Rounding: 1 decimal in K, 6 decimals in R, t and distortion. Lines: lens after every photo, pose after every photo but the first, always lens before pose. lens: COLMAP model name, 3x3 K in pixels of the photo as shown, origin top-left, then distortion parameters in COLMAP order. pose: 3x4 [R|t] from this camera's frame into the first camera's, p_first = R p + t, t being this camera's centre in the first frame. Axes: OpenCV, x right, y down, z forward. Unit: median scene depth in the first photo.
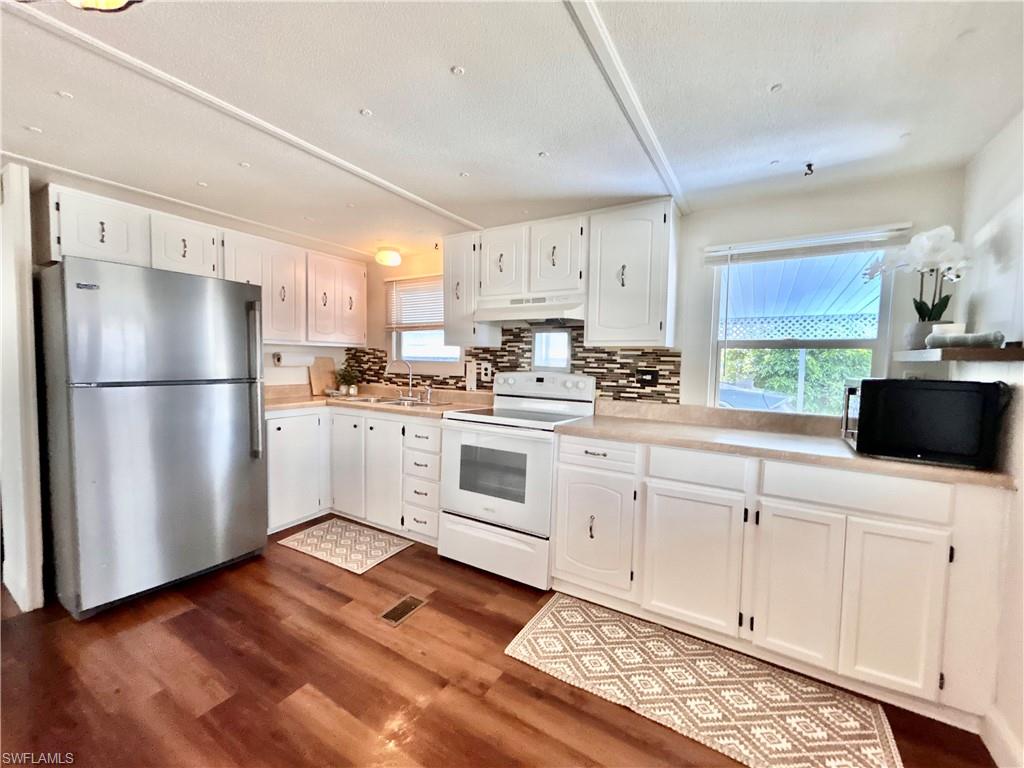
lens RADIAL K [[414.8, 0, 509.9], [0, 414.8, 381.3], [0, 0, 1]] dist [0.002284, -0.001105]
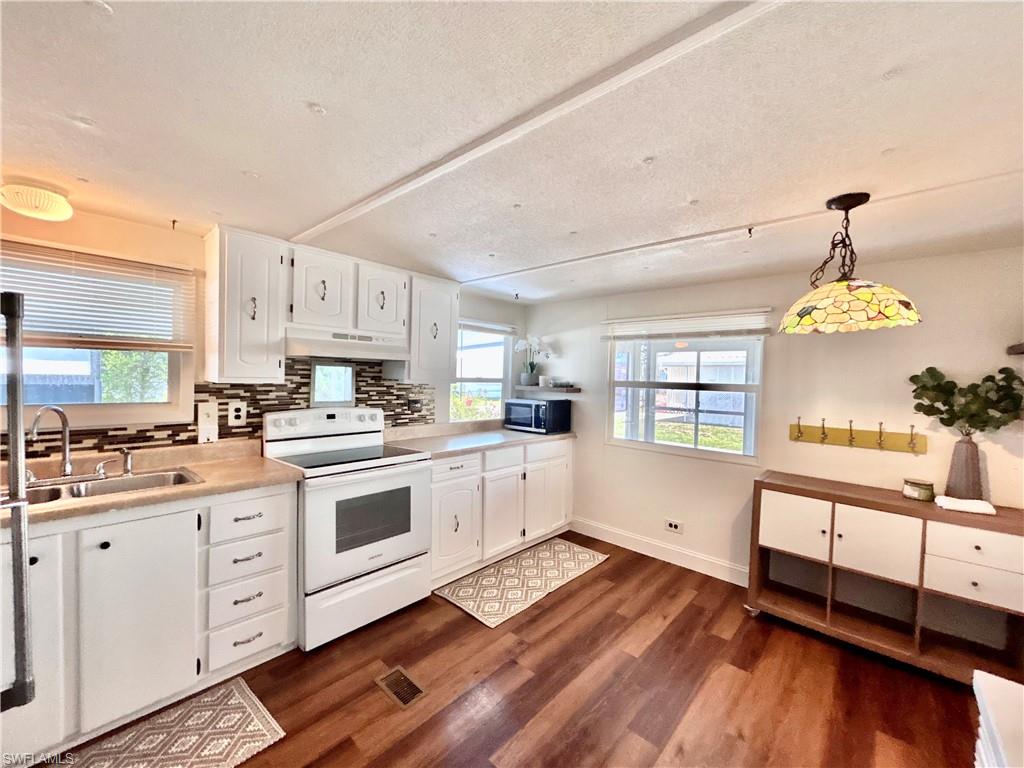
lens RADIAL K [[414.8, 0, 509.7], [0, 414.8, 383.2], [0, 0, 1]] dist [0.002284, -0.001105]
pose [[0.188455, -0.032046, 0.981559, -0.862586], [0.027426, 0.999249, 0.027358, -0.104540], [-0.981699, 0.021765, 0.189193, 0.465247]]
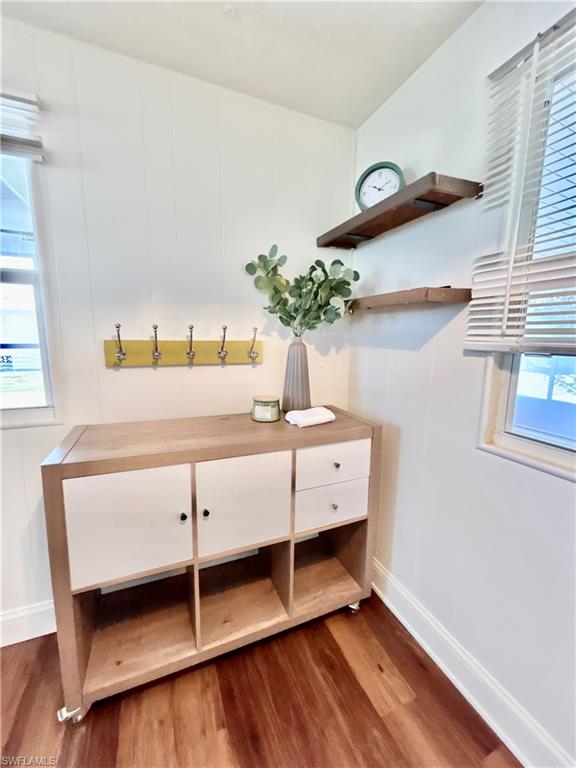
lens RADIAL K [[311.1, 0, 287.7], [0, 311.1, 384.1], [0, 0, 1]] dist [0.002284, -0.001105]
pose [[-0.818996, -0.114455, 0.562269, -0.191047], [0.002298, 0.979242, 0.202680, 0.016615], [-0.573795, 0.167286, -0.801732, 0.192407]]
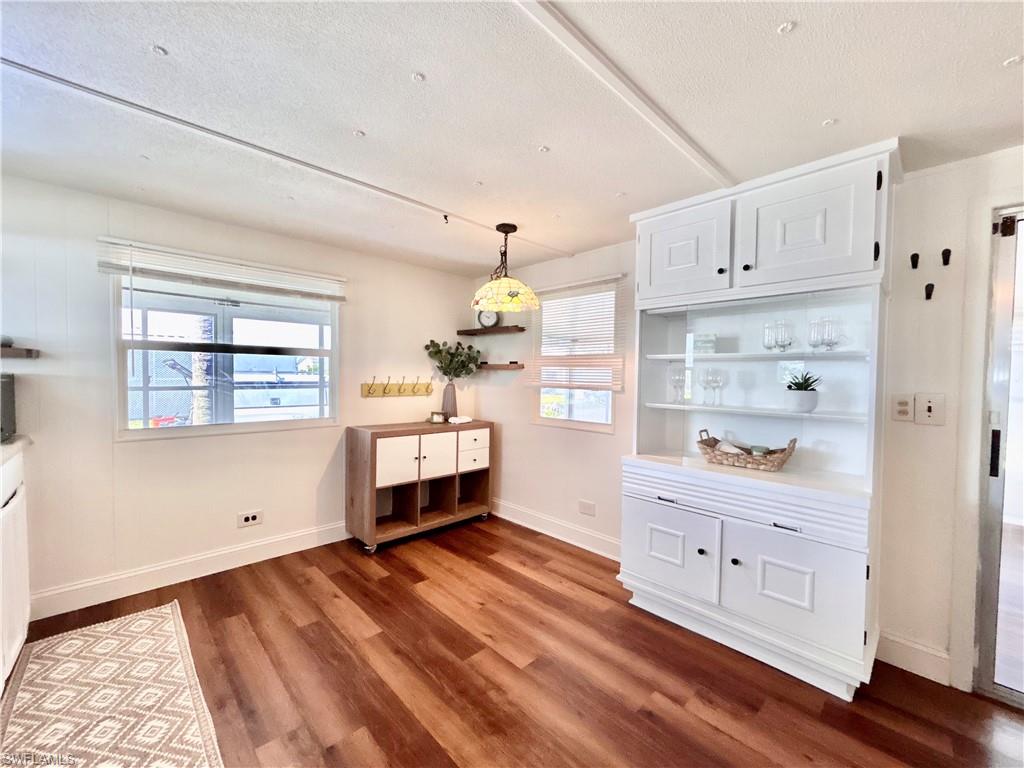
lens RADIAL K [[414.8, 0, 510.1], [0, 414.8, 386.3], [0, 0, 1]] dist [0.002284, -0.001105]
pose [[-0.968987, -0.037896, 0.244188, -0.429500], [-0.019063, 0.996690, 0.079034, -0.050757], [-0.246374, 0.071928, -0.966502, 1.035645]]
